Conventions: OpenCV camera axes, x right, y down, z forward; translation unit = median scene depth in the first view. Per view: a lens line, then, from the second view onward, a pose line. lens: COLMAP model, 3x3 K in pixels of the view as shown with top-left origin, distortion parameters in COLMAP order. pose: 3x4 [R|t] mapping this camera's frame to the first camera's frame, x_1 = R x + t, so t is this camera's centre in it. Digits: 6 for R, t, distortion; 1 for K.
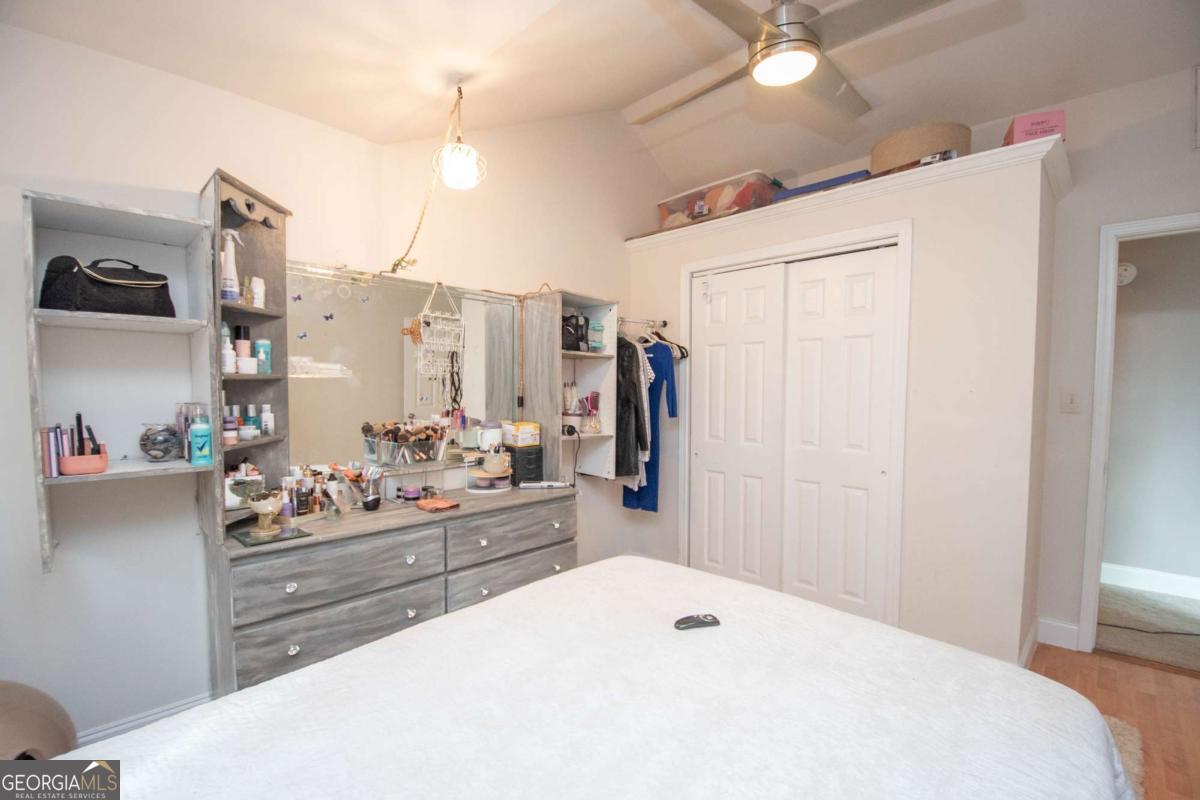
lens RADIAL K [[532.3, 0, 602.7], [0, 532.3, 412.1], [0, 0, 1]] dist [-0.001321, -0.000523]
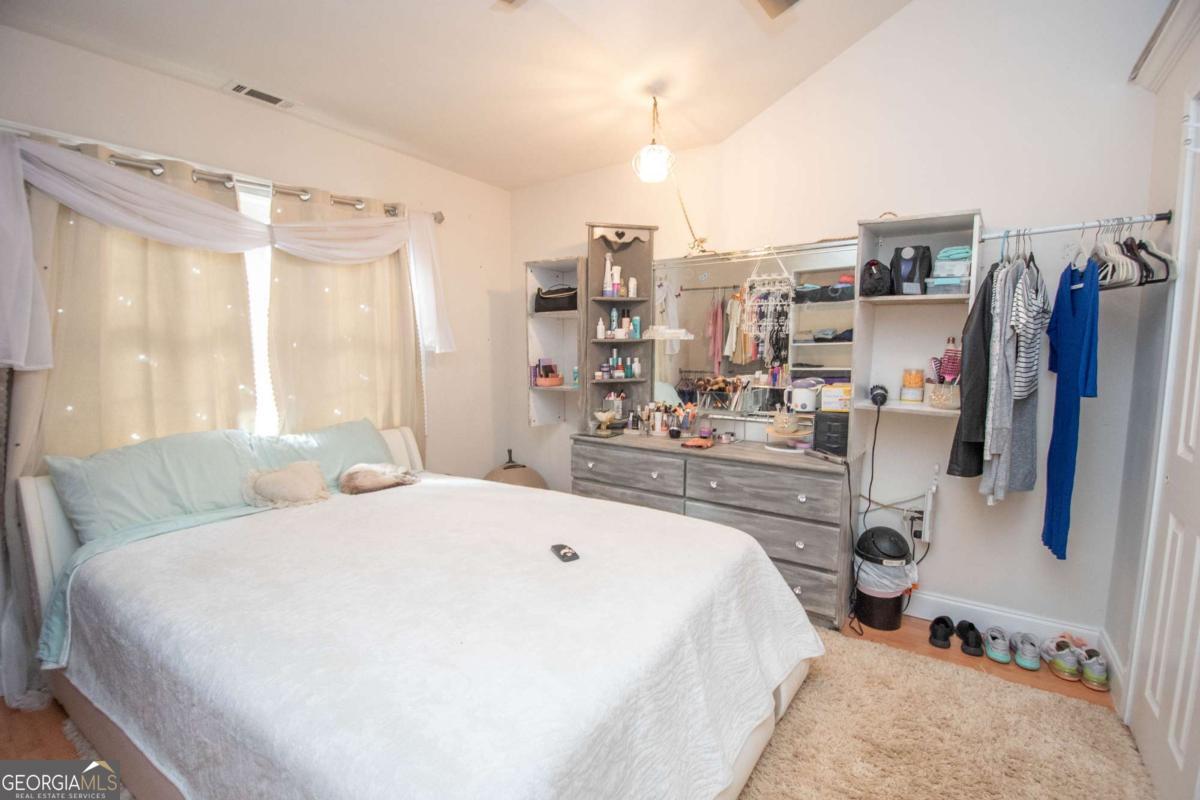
lens RADIAL K [[532.3, 0, 602.7], [0, 532.3, 412.1], [0, 0, 1]] dist [-0.001321, -0.000523]
pose [[0.134214, 0.107484, -0.985106, 0.906982], [-0.043179, 0.993790, 0.102549, -0.011763], [0.990011, 0.028772, 0.138021, 0.666921]]
